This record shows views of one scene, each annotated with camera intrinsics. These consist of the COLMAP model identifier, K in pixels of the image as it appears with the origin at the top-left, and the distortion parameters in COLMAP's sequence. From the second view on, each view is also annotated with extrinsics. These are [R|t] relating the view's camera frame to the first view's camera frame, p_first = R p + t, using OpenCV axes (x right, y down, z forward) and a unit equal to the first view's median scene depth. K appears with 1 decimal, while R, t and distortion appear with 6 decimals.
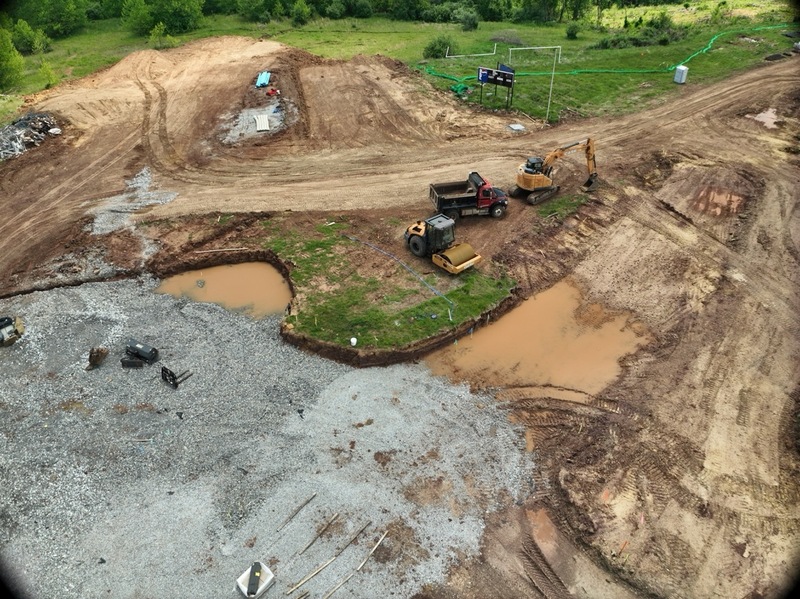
lens RADIAL K [[556.6, 0, 397.2], [0, 556.6, 298.8], [0, 0, 1]] dist [-0.101457, -0.016852]
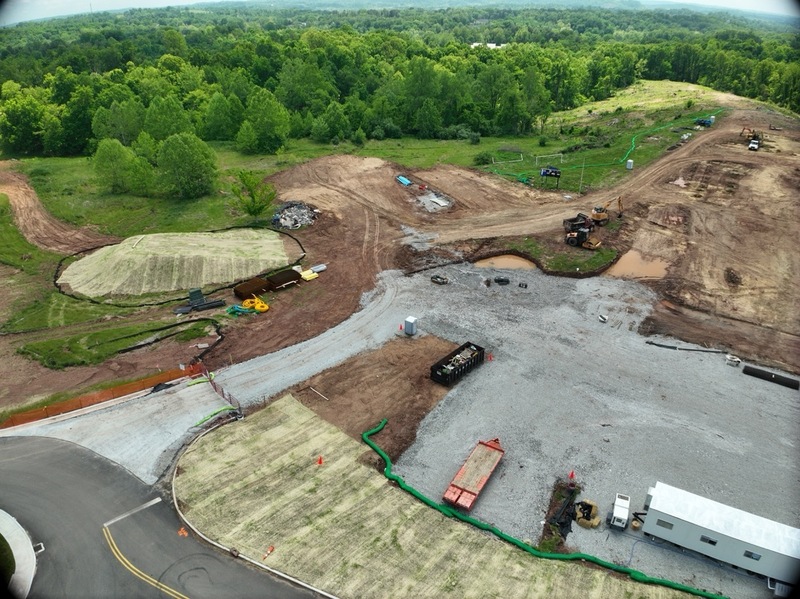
lens RADIAL K [[556.6, 0, 396.5], [0, 556.6, 296.4], [0, 0, 1]] dist [-0.101457, -0.016852]
pose [[0.981345, -0.092203, 0.168704, -1.047814], [0.119827, 0.979542, -0.161674, 0.397008], [-0.150346, 0.178874, 0.972317, -1.072551]]
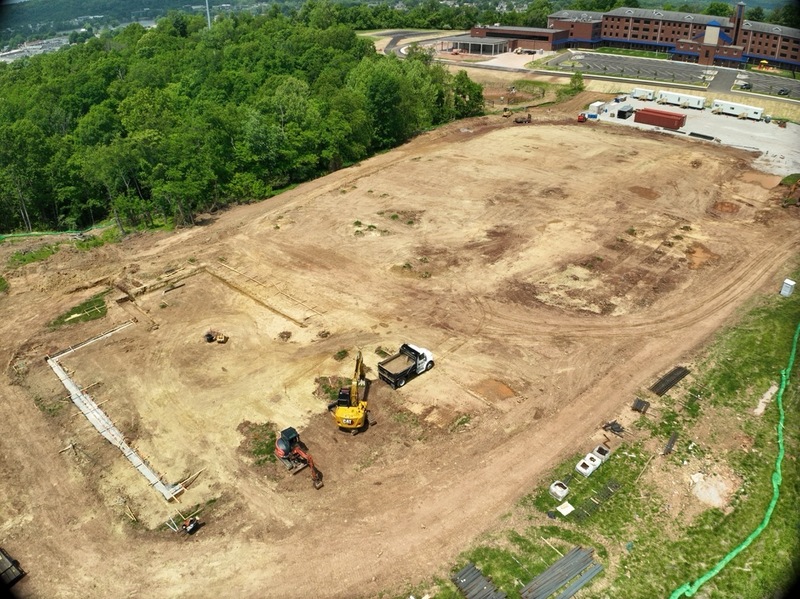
lens RADIAL K [[556.6, 0, 398.4], [0, 556.6, 302.9], [0, 0, 1]] dist [-0.101457, -0.016852]
pose [[-0.999161, 0.037680, -0.016017, 2.127146], [-0.002133, 0.342781, 0.939413, -2.209287], [0.040887, 0.938659, -0.342413, 2.204434]]
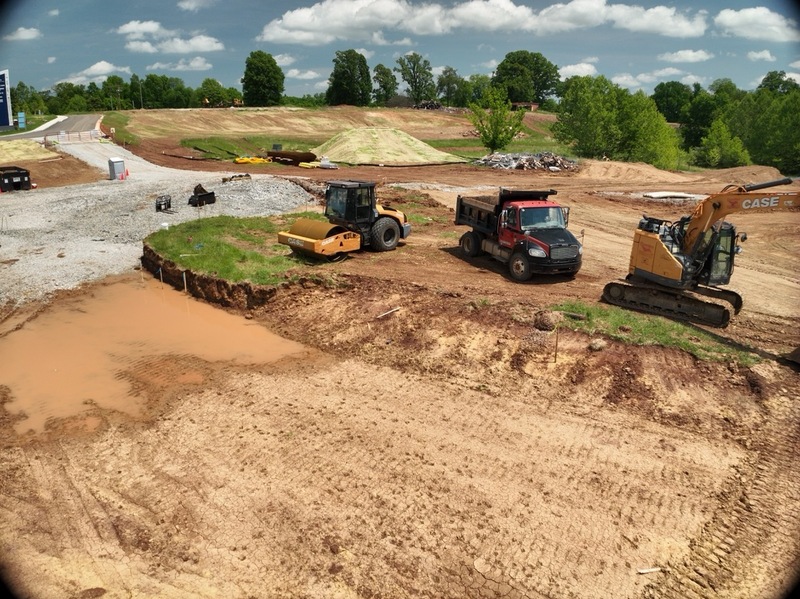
lens RADIAL K [[556.6, 0, 398.8], [0, 556.6, 302.3], [0, 0, 1]] dist [-0.101457, -0.016852]
pose [[0.149429, 0.323223, -0.934451, 0.613258], [-0.619624, 0.767090, 0.166249, -0.151733], [0.770543, 0.554166, 0.314902, 0.809320]]
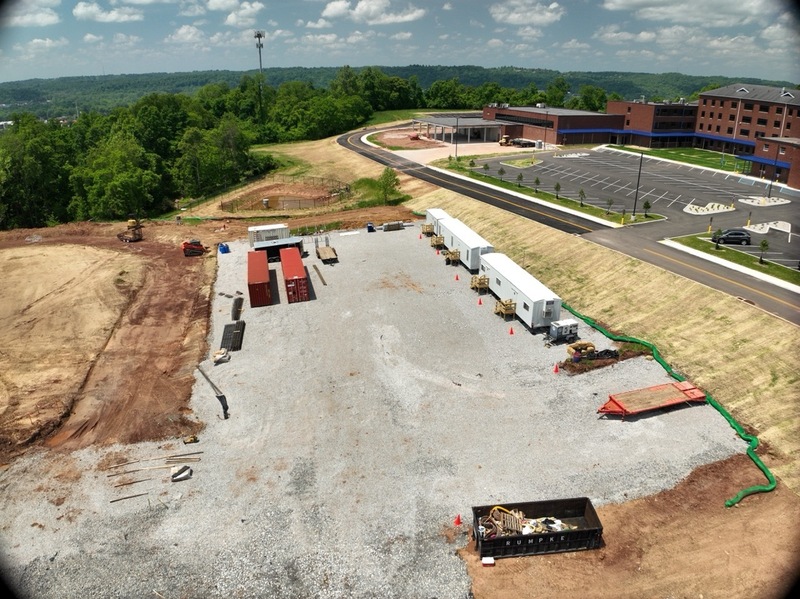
lens RADIAL K [[556.6, 0, 408.4], [0, 556.6, 305.1], [0, 0, 1]] dist [-0.101457, -0.016852]
pose [[-0.844143, -0.200790, 0.497098, -0.812945], [0.341873, 0.512630, 0.787612, -0.424180], [-0.412972, 0.834802, -0.364088, 0.445657]]
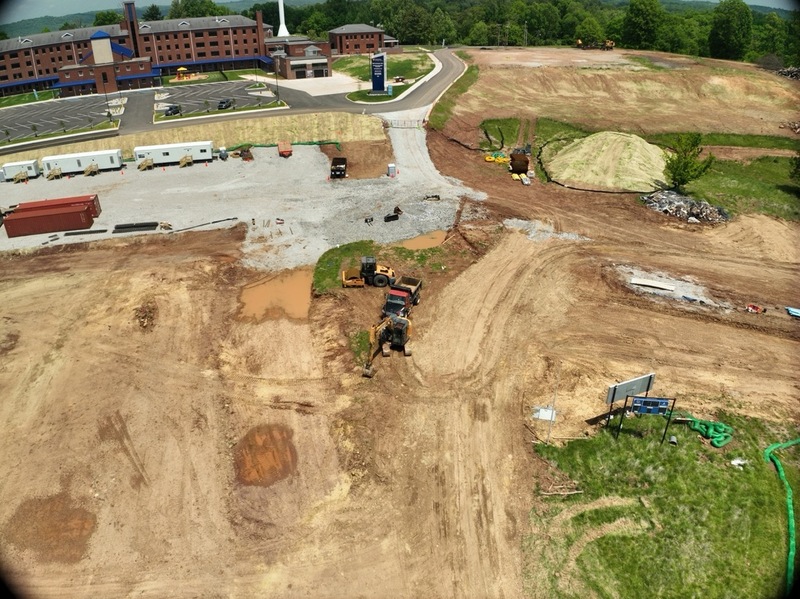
lens RADIAL K [[556.6, 0, 400.2], [0, 556.6, 300.6], [0, 0, 1]] dist [-0.101457, -0.016852]
pose [[-0.558316, 0.425644, -0.712116, 1.092733], [-0.504187, 0.507579, 0.698684, -1.116561], [0.658846, 0.749126, -0.068786, 1.109438]]
